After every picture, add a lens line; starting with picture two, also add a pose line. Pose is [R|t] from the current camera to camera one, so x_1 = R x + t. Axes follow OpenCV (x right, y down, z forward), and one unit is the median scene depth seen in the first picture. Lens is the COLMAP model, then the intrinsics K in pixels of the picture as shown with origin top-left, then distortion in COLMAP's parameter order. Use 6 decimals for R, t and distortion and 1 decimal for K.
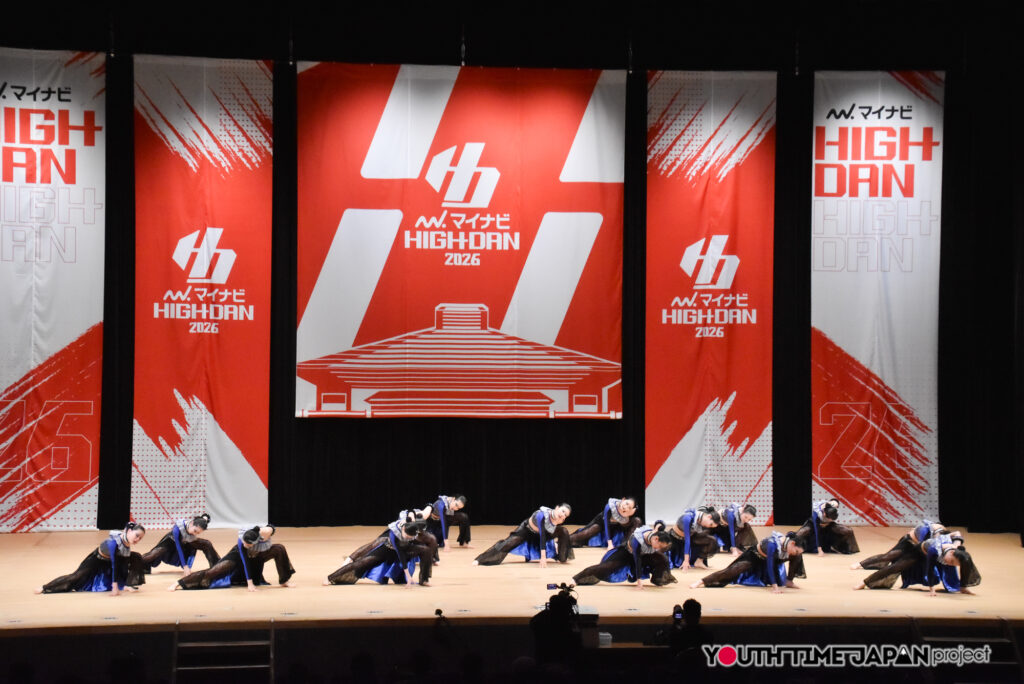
lens RADIAL K [[2249.5, 0, 498.8], [0, 2249.5, 376.7], [0, 0, 1]] dist [0.853466, 4.934331]
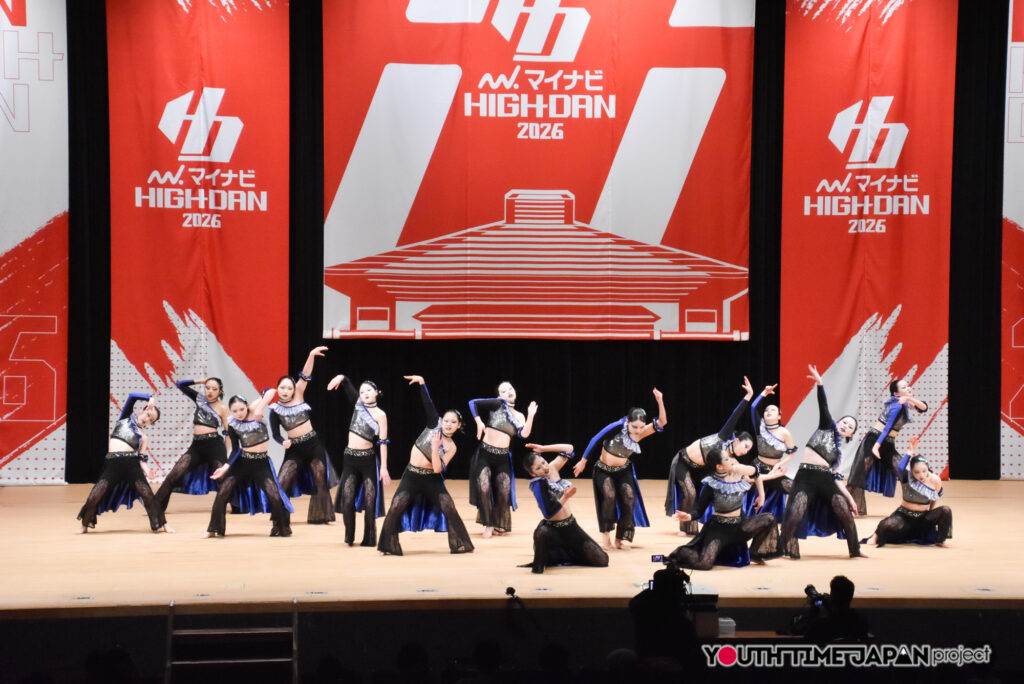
lens RADIAL K [[2531.7, 0, 512.0], [0, 2531.7, 342.0], [0, 0, 1]] dist [0.004514, -0.388464]
pose [[0.999598, -0.000021, -0.028366, -0.001611], [0.000558, 0.999821, 0.018926, 0.003093], [0.028361, -0.018935, 0.999418, 0.154791]]
